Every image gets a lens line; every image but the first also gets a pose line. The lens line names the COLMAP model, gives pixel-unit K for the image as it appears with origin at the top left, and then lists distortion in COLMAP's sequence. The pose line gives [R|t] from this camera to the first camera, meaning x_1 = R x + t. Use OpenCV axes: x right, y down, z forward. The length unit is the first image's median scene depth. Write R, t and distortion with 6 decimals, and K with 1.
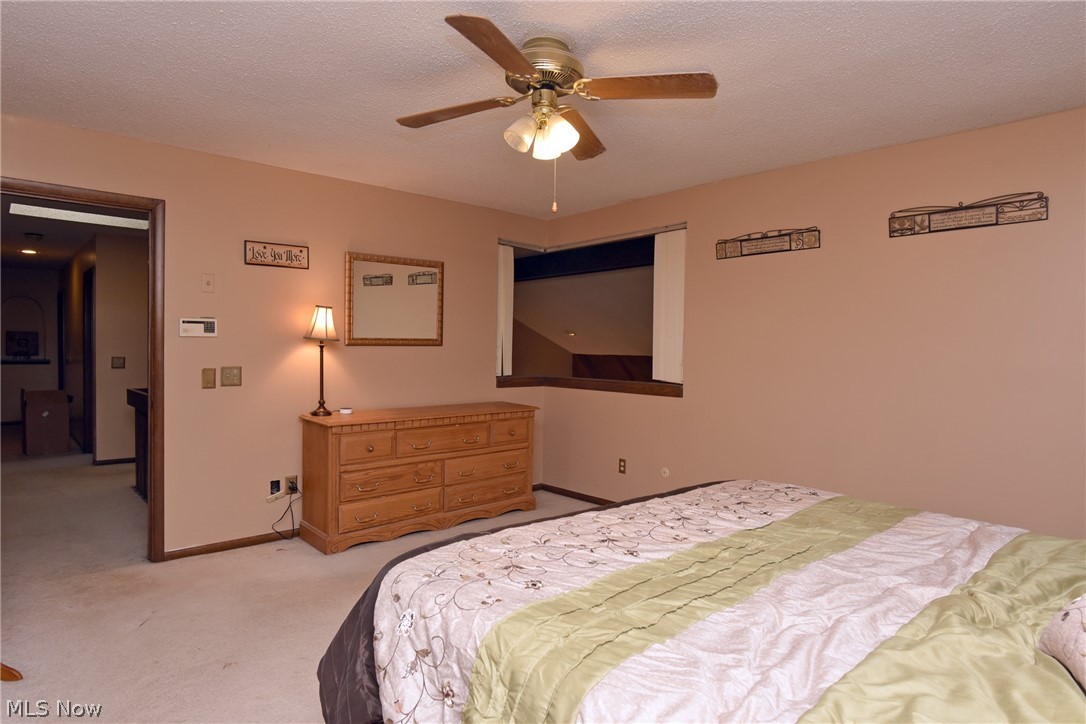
lens RADIAL K [[629.0, 0, 543.2], [0, 629.0, 361.2], [0, 0, 1]] dist [-0.039060, 0.014825]
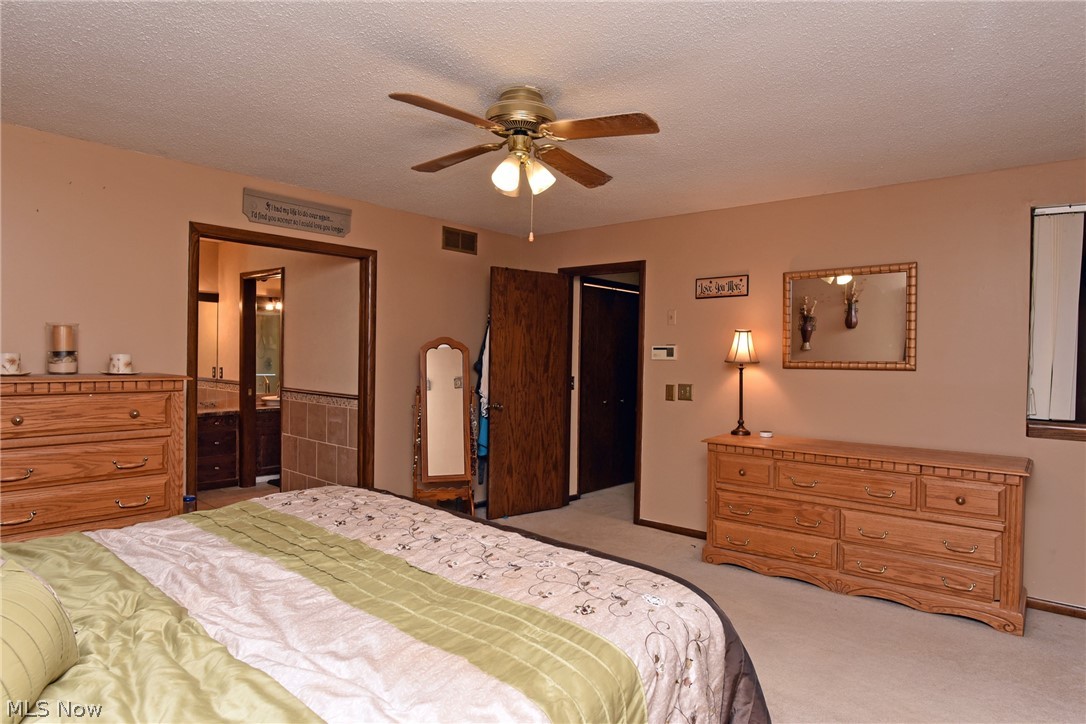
lens RADIAL K [[629.0, 0, 543.5], [0, 629.0, 361.5], [0, 0, 1]] dist [-0.039060, 0.014825]
pose [[0.126400, -0.003052, -0.991975, 0.680503], [-0.039274, 0.999196, -0.008079, -0.015053], [0.991202, 0.039980, 0.126178, 0.568714]]
